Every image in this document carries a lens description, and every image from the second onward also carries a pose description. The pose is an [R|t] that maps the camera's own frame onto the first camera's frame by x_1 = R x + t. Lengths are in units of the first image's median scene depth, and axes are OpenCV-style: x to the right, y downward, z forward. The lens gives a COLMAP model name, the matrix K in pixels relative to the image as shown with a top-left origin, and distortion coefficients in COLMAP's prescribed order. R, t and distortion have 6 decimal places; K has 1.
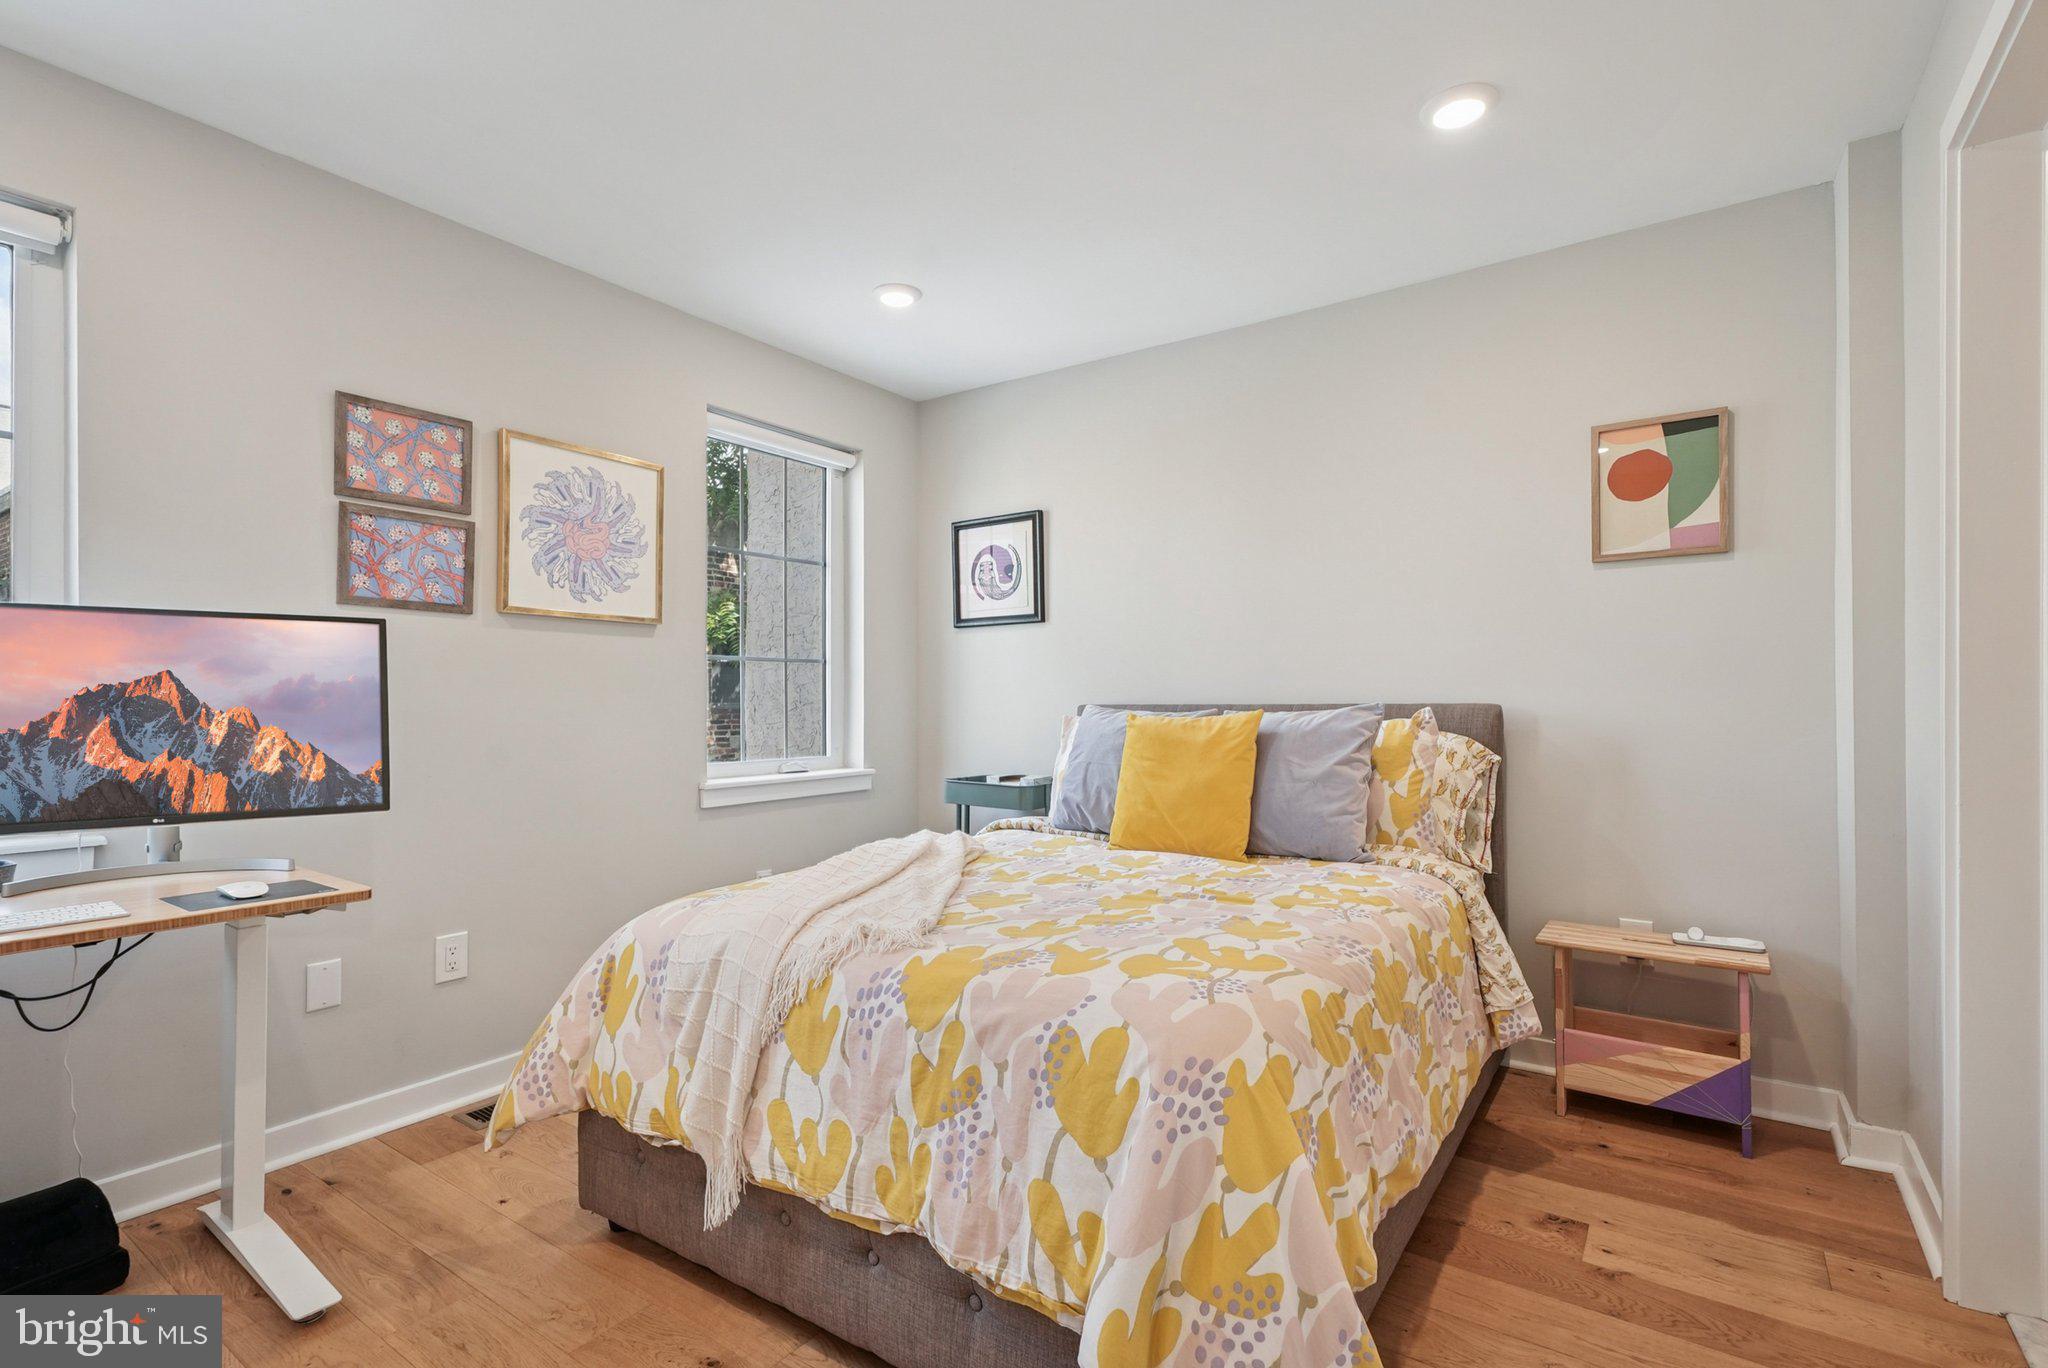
lens RADIAL K [[925.4, 0, 1039.9], [0, 925.4, 688.3], [0, 0, 1]] dist [-0.011815, -0.003876]
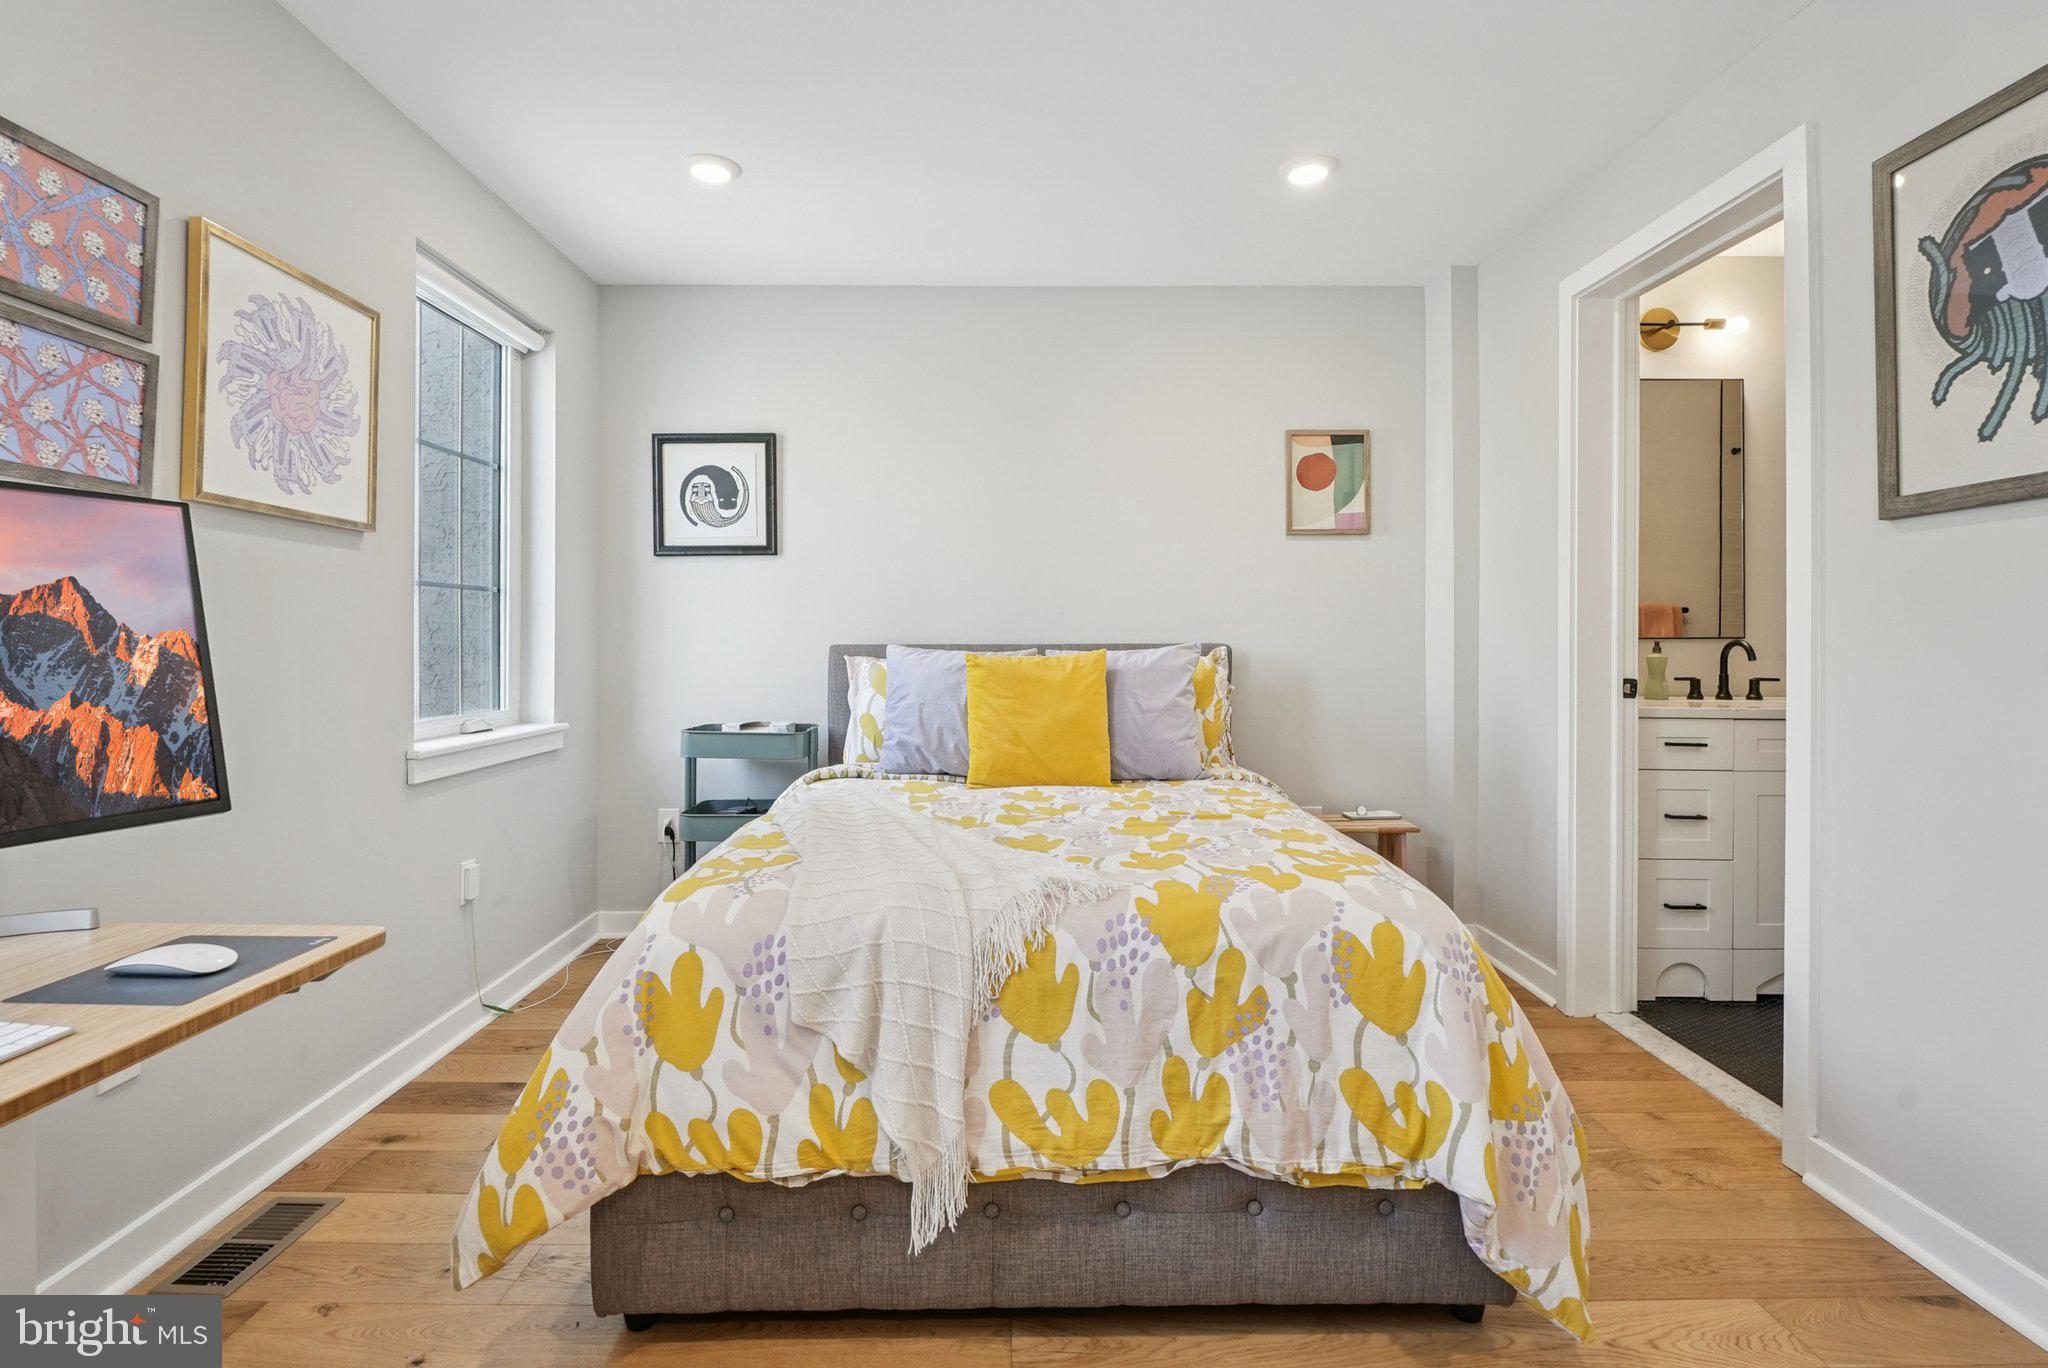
lens RADIAL K [[925.4, 0, 1012.5], [0, 925.4, 636.2], [0, 0, 1]] dist [-0.011815, -0.003876]
pose [[0.830506, 0.006669, 0.556970, -0.486655], [-0.012100, 0.999908, 0.006071, 0.001942], [-0.556878, -0.011781, 0.830511, 0.151714]]
